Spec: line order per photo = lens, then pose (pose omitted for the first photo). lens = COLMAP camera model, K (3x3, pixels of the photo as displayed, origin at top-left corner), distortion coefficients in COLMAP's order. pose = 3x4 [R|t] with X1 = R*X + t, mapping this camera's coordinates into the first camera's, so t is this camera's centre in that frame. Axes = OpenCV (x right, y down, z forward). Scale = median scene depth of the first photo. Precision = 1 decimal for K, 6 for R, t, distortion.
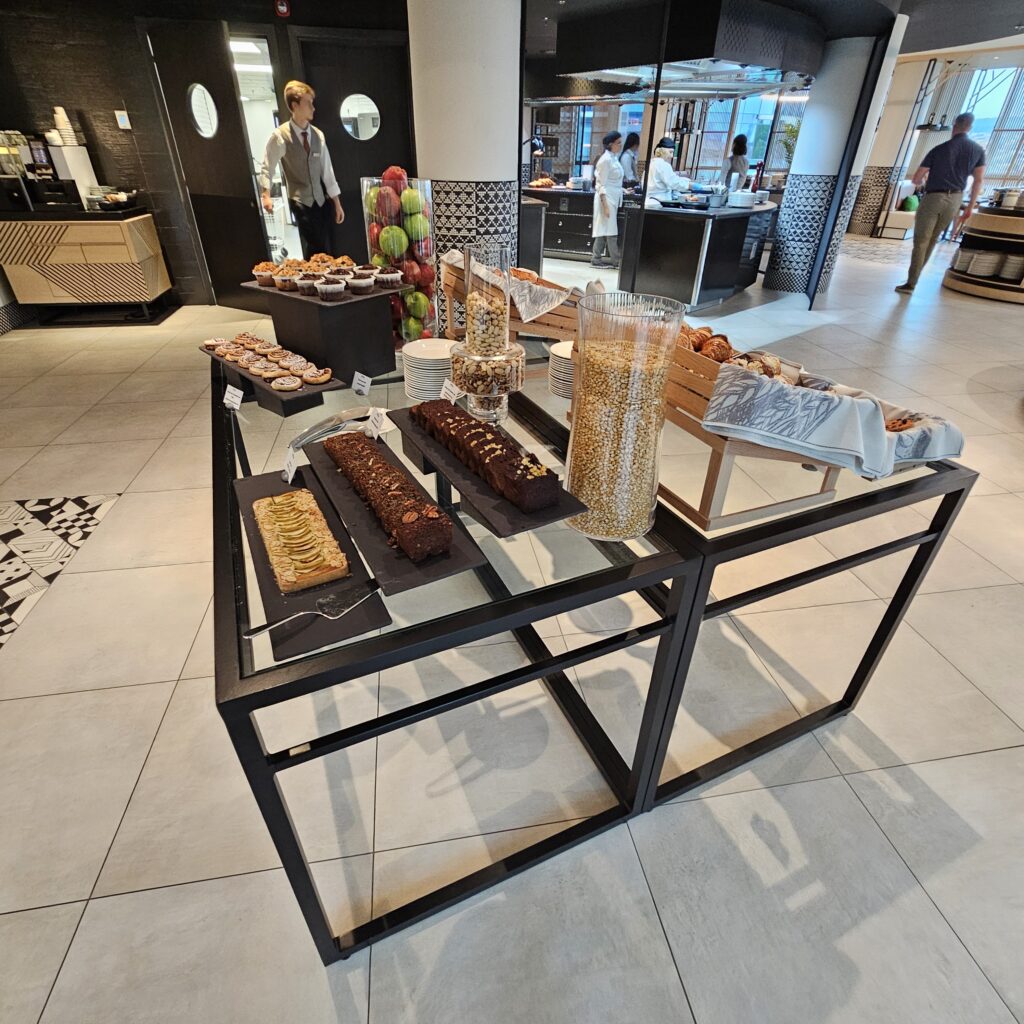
lens RADIAL K [[558.7, 0, 510.7], [0, 558.7, 517.5], [0, 0, 1]] dist [-0.006862, 0.002566]
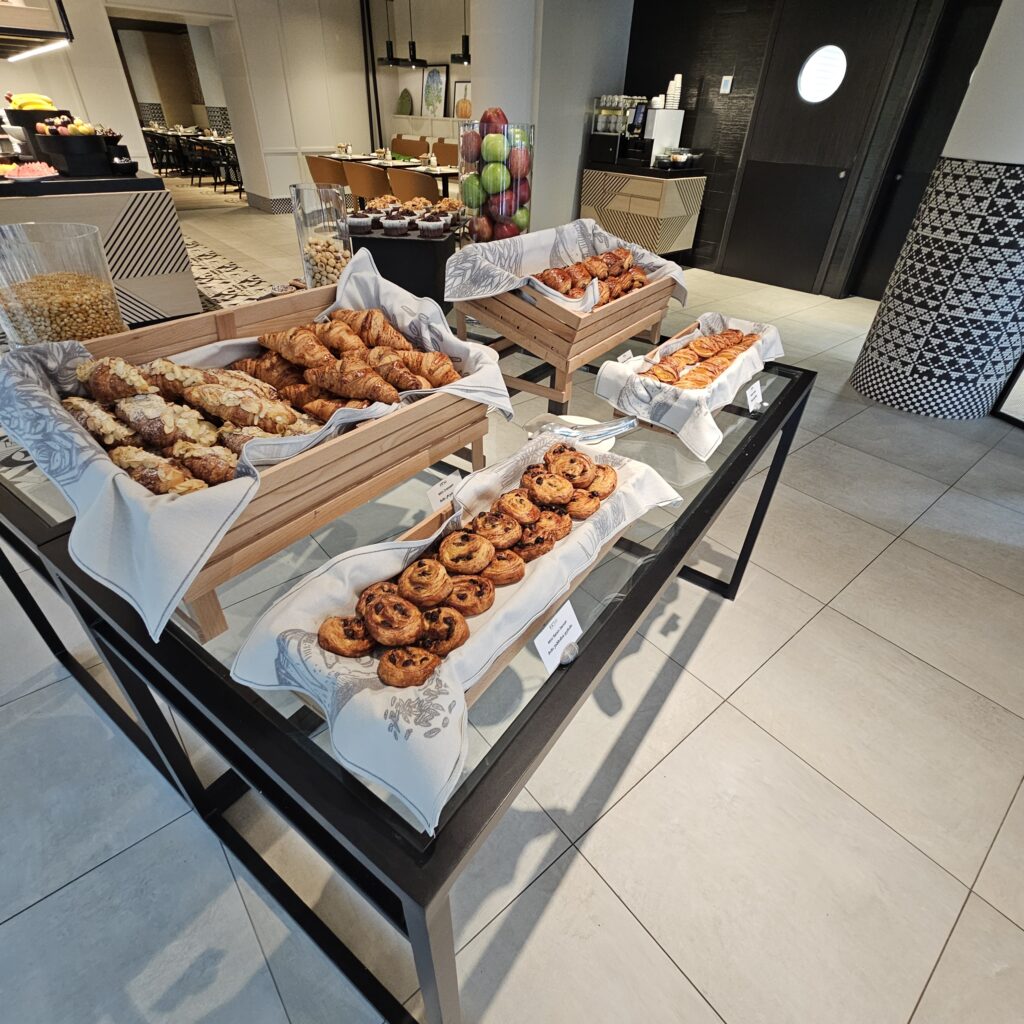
lens RADIAL K [[558.7, 0, 511.5], [0, 558.7, 516.2], [0, 0, 1]] dist [-0.006862, 0.002566]
pose [[0.495026, 0.512537, -0.701609, 0.917921], [-0.492118, 0.830873, 0.259748, -0.397638], [0.716079, 0.216693, 0.663533, 0.672461]]
